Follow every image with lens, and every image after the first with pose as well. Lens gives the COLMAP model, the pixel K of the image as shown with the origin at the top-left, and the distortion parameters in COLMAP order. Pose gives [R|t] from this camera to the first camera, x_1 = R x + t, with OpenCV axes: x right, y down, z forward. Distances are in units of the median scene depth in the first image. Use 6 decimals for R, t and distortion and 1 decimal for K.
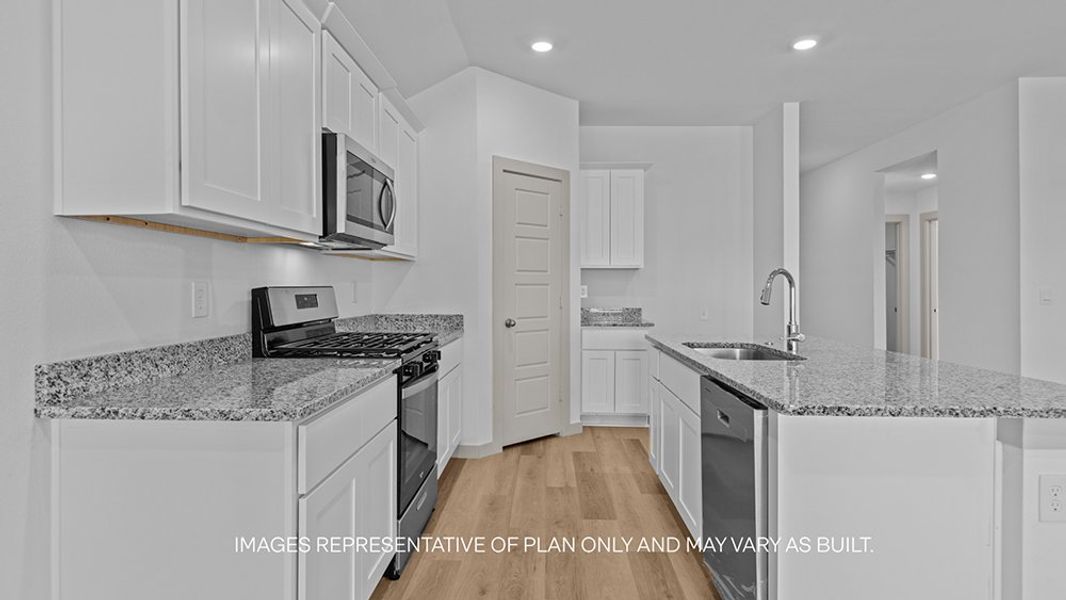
lens RADIAL K [[559.7, 0, 533.6], [0, 559.7, 294.9], [0, 0, 1]] dist [0.000228, -0.000162]
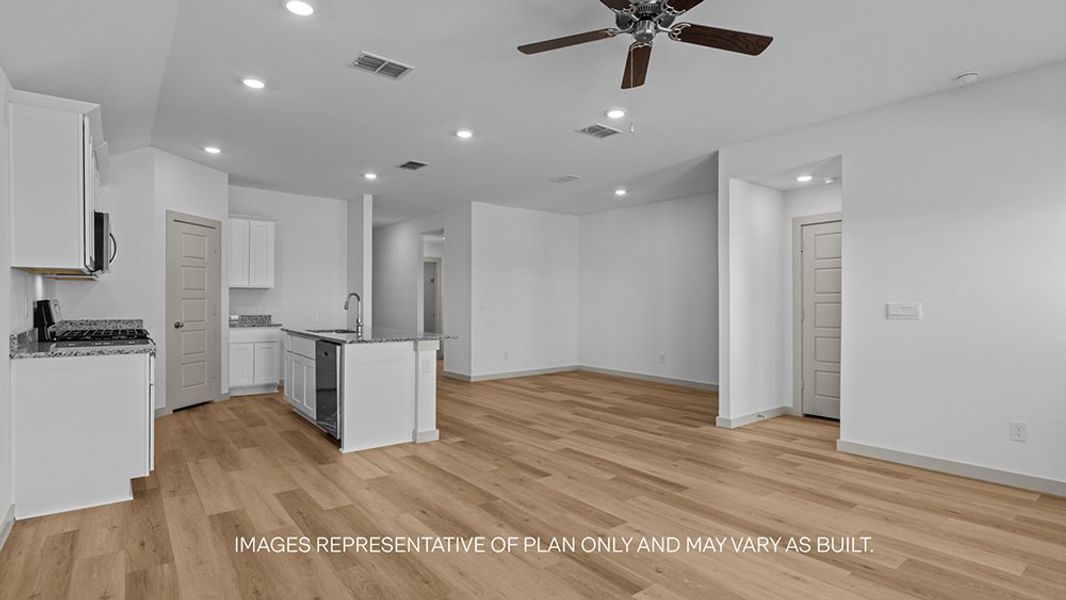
lens RADIAL K [[539.2, 0, 535.3], [0, 539.2, 295.6], [0, 0, 1]] dist [-0.002874, -0.000874]
pose [[0.772224, 0.010621, 0.635261, -0.218434], [0.004083, 0.999757, -0.021679, 0.007998], [-0.635337, 0.019335, 0.771993, -0.679505]]
